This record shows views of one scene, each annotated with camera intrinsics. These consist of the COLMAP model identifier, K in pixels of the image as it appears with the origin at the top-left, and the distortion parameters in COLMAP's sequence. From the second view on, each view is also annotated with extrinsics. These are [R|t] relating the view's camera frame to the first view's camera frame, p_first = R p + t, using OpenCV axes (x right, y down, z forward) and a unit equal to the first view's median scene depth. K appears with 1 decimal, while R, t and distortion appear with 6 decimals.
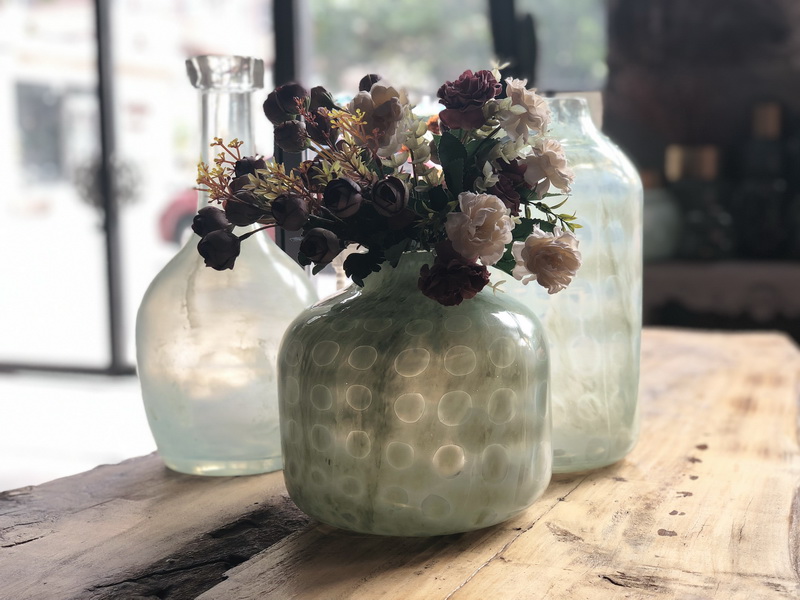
lens RADIAL K [[1214.3, 0, 359.1], [0, 1214.3, 299.1], [0, 0, 1]] dist [0.101338, -0.582827]
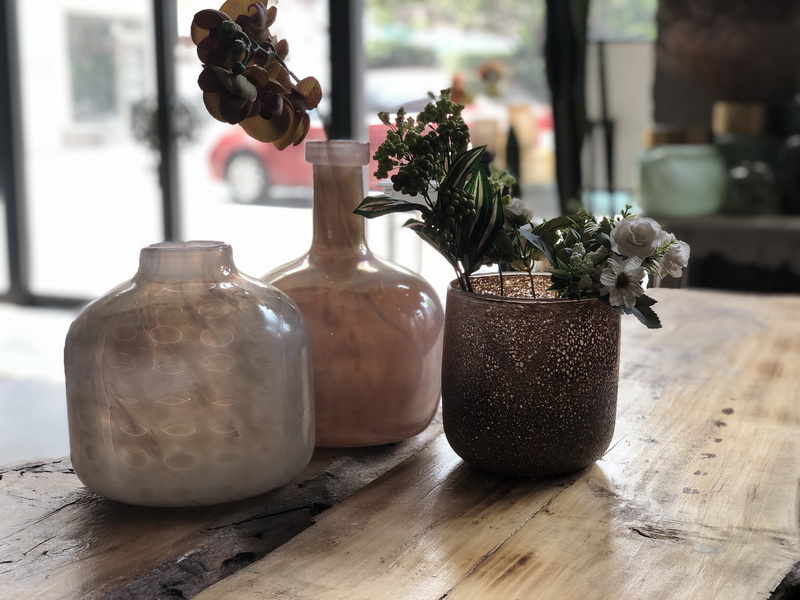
lens RADIAL K [[1214.3, 0, 359.1], [0, 1214.3, 299.1], [0, 0, 1]] dist [0.101338, -0.582827]
pose [[0.999243, 0.013329, -0.036559, -0.020417], [-0.011285, 0.998392, 0.055557, -0.047774], [0.037241, -0.055103, 0.997786, -0.146294]]
